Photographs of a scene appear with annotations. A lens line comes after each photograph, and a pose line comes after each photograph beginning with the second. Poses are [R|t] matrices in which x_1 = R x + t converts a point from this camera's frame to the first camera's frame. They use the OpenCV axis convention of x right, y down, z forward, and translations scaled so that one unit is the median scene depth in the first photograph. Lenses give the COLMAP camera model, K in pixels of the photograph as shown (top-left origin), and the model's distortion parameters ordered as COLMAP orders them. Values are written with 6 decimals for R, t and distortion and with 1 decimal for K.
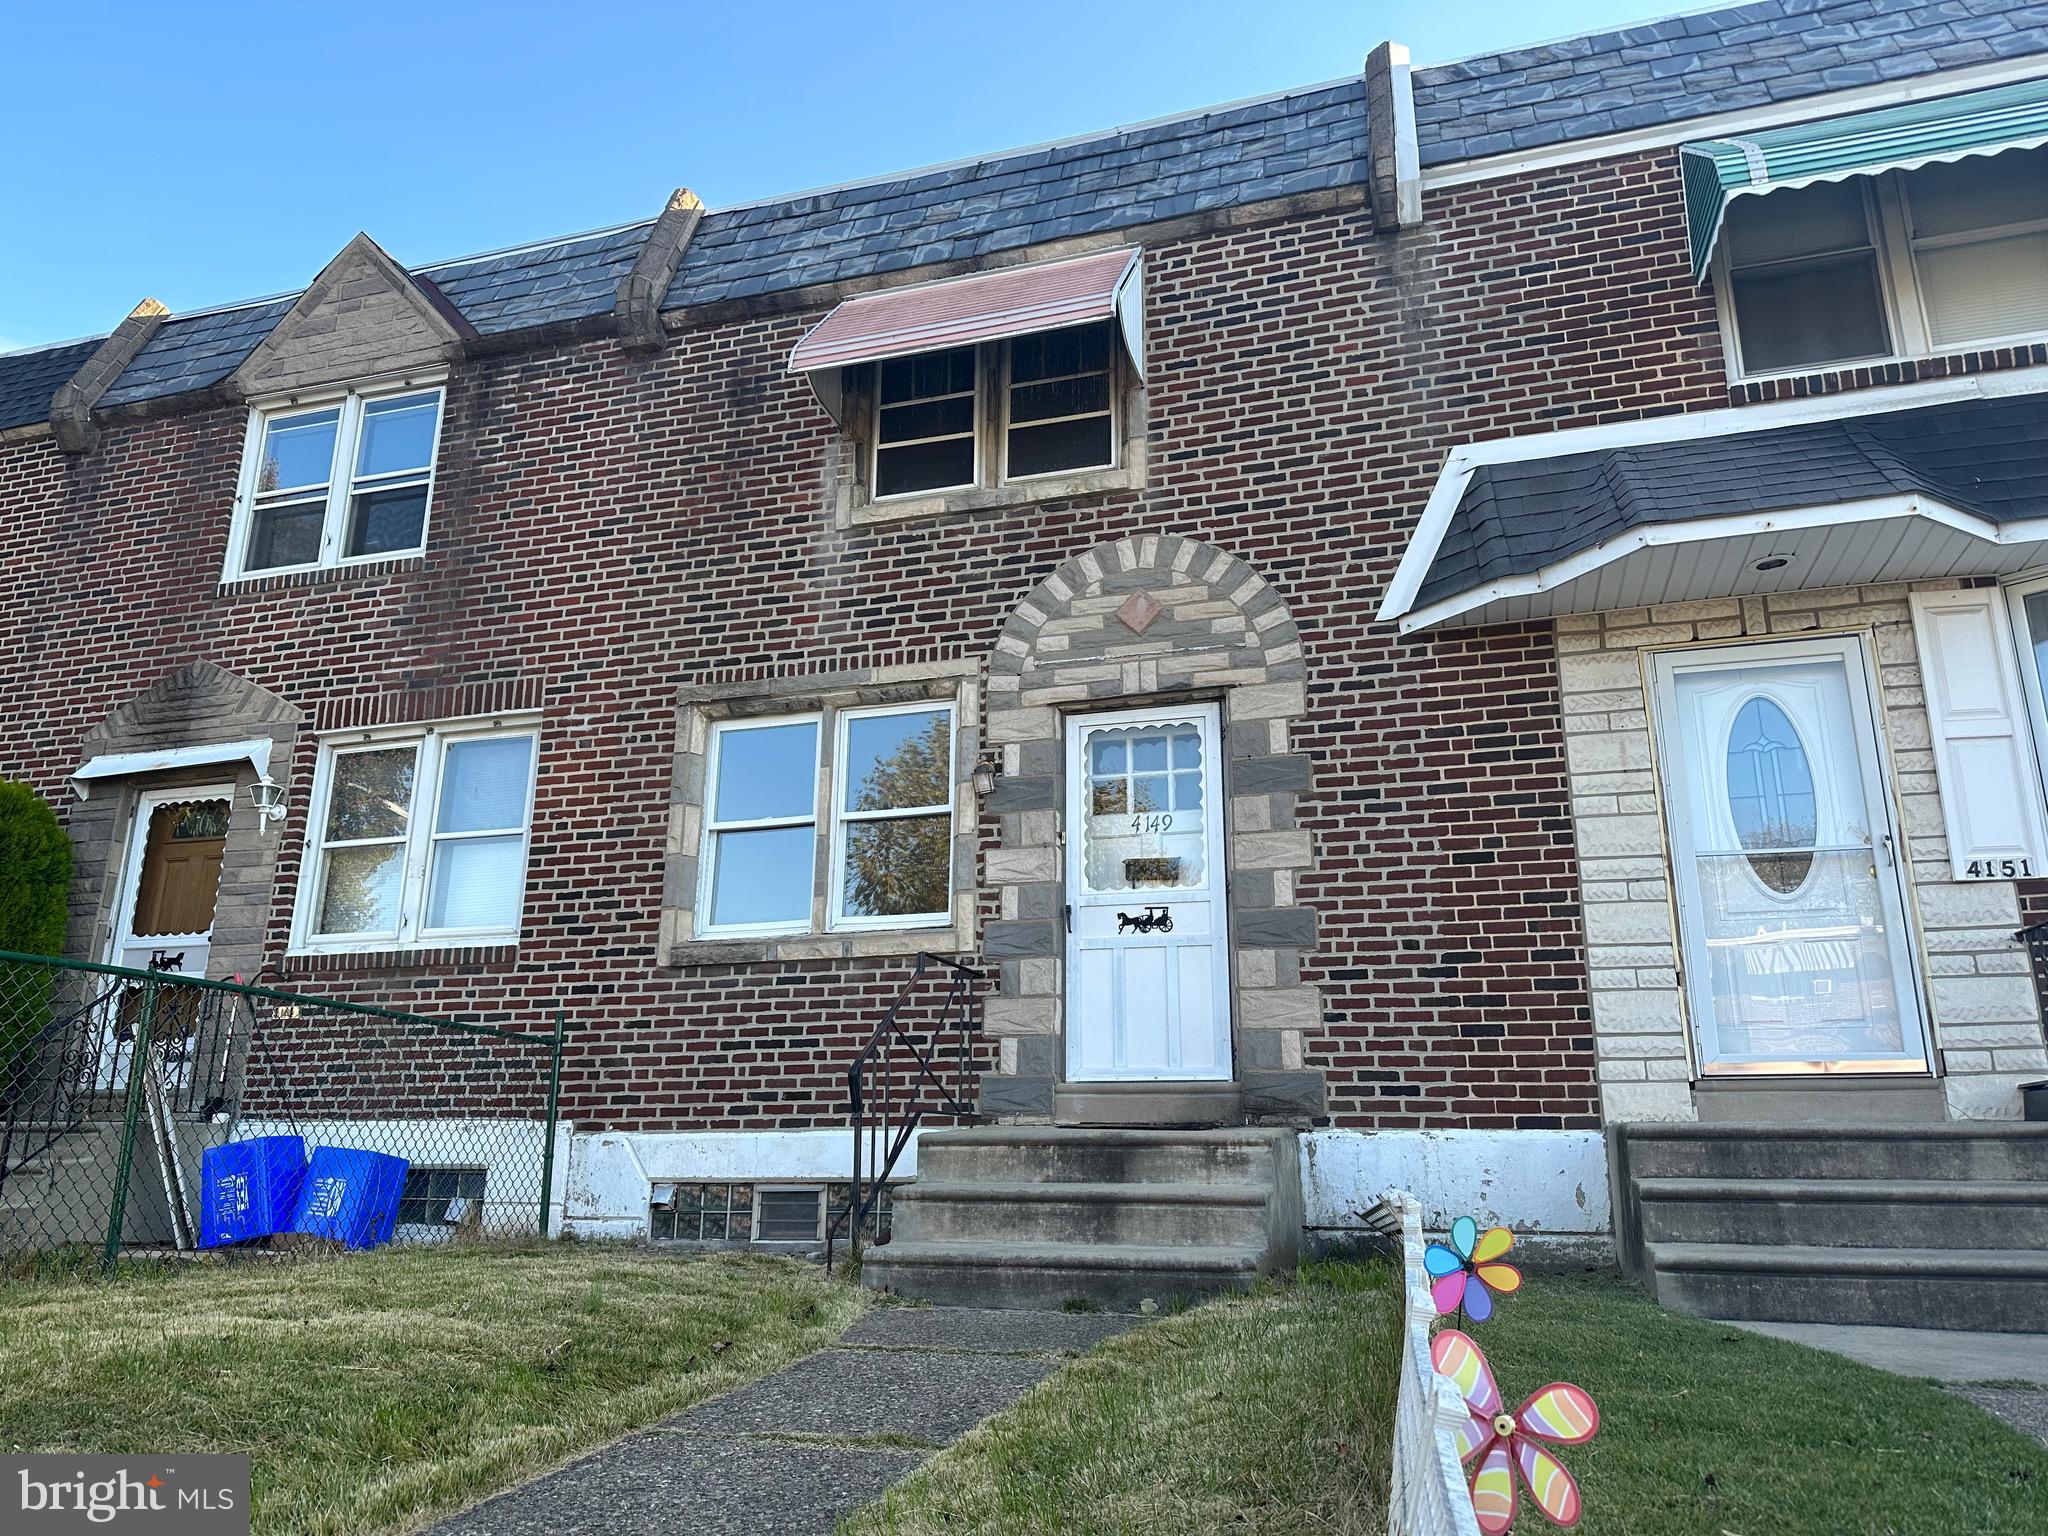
lens RADIAL K [[1420.4, 0, 1018.5], [0, 1420.4, 770.0], [0, 0, 1]] dist [0.130574, -0.194569]
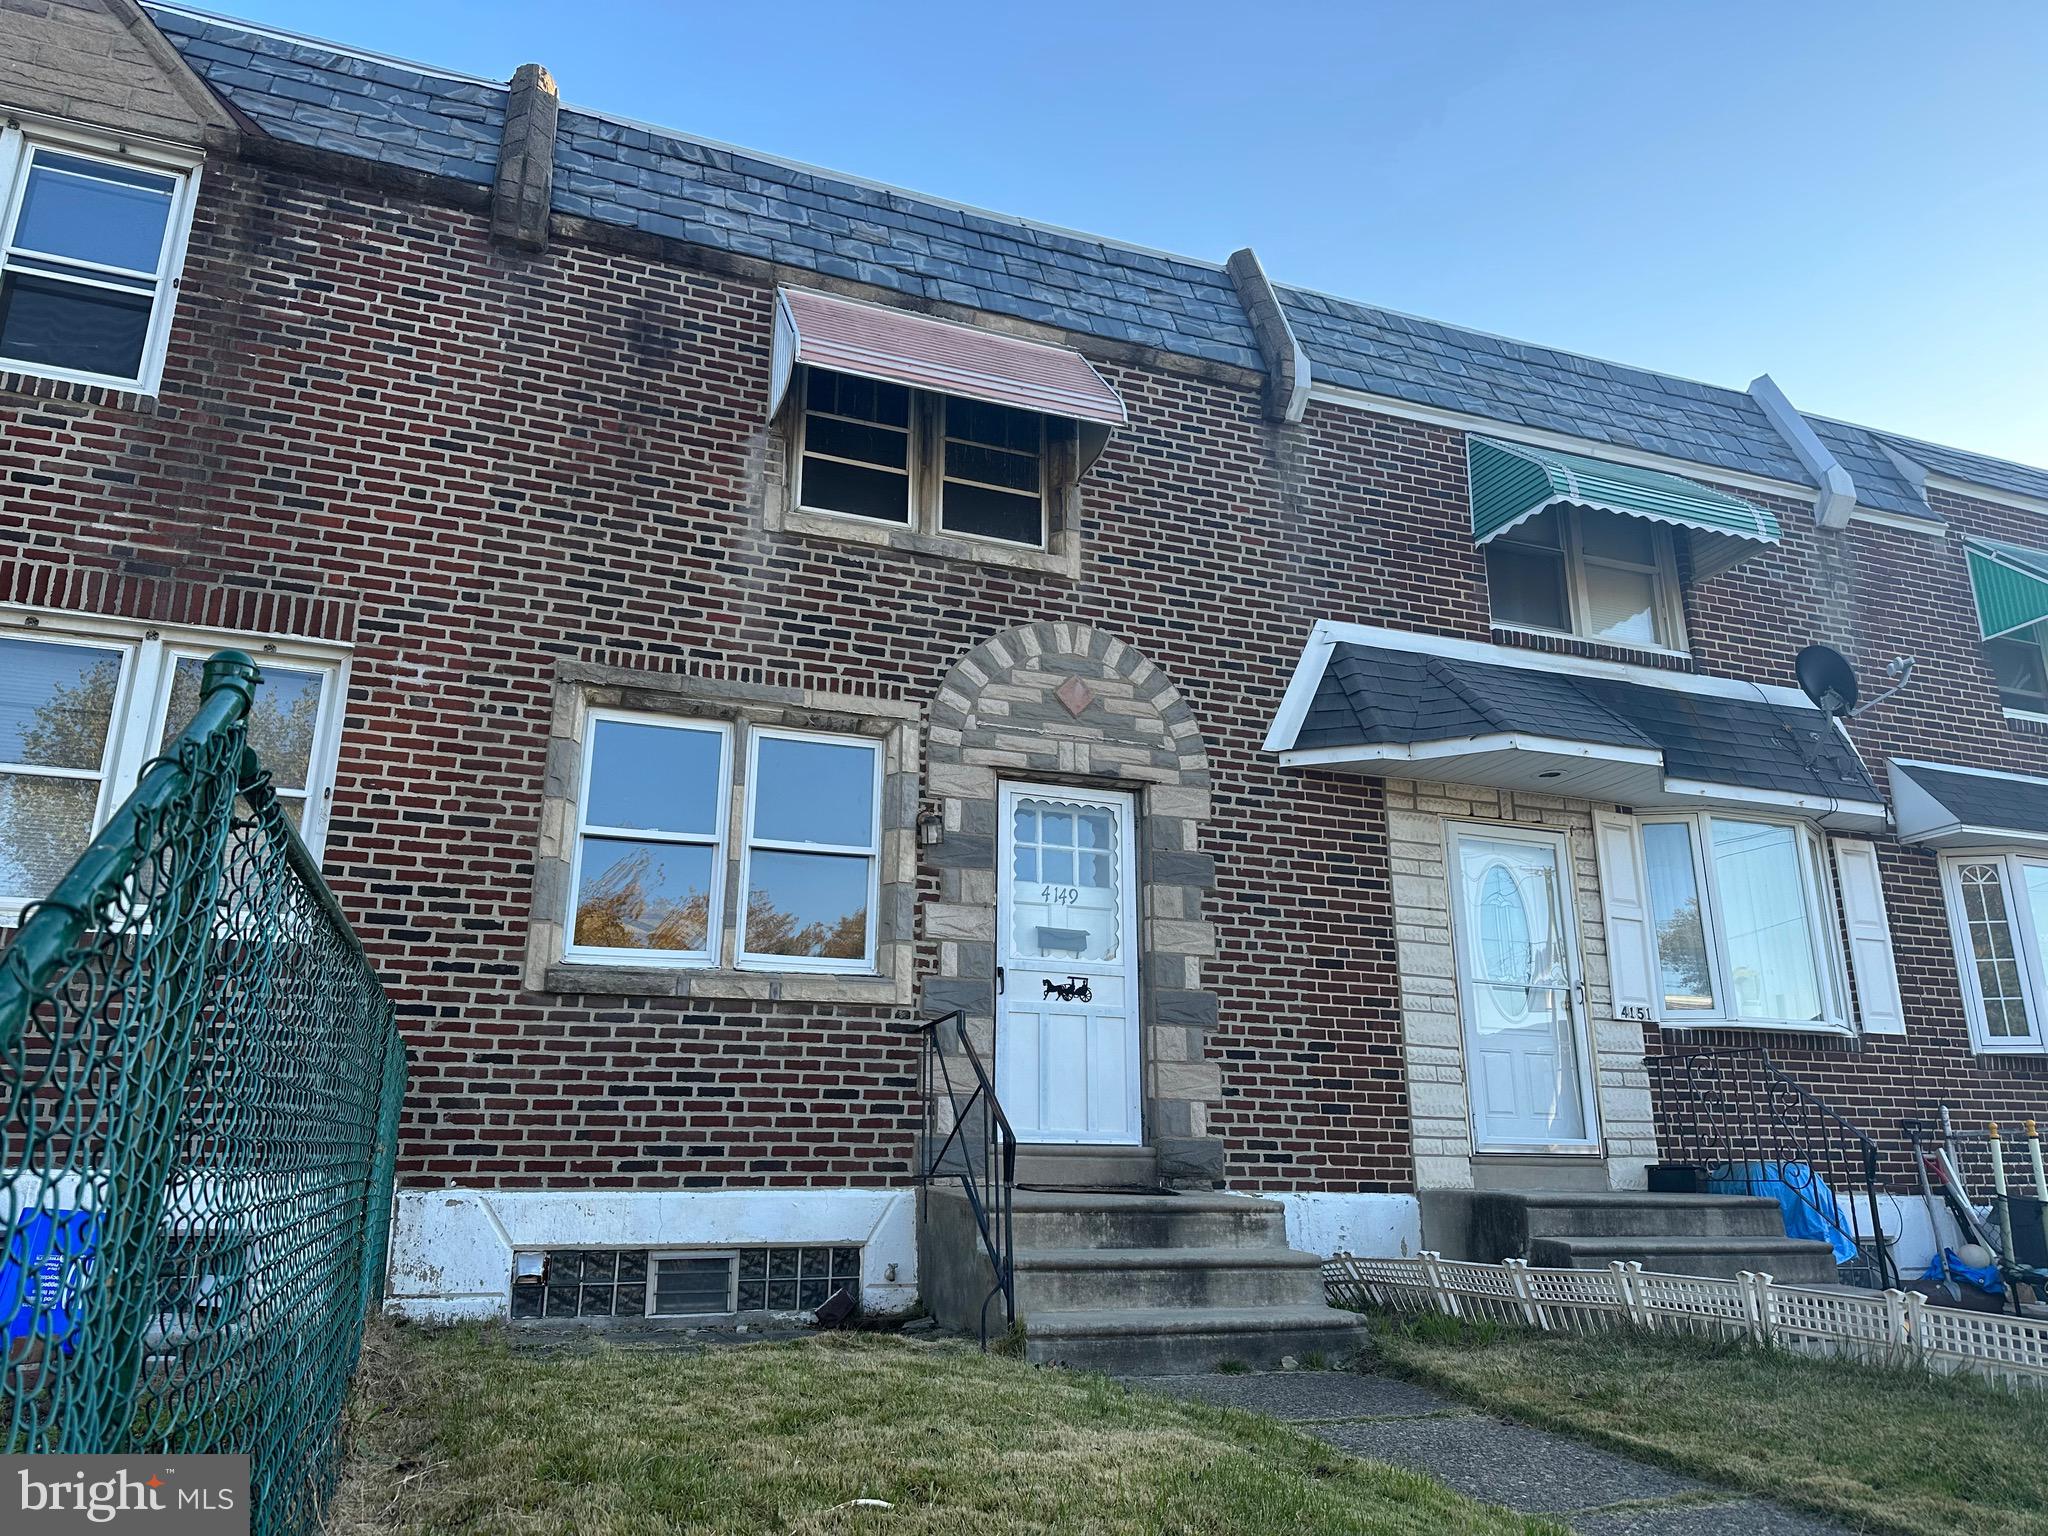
lens RADIAL K [[1431.4, 0, 1024.6], [0, 1431.4, 753.9], [0, 0, 1]] dist [0.141007, -0.261288]
pose [[0.792160, 0.175486, 0.584540, -0.562599], [-0.164602, 0.983710, -0.072255, 0.015383], [-0.587697, -0.038979, 0.808141, 0.155635]]
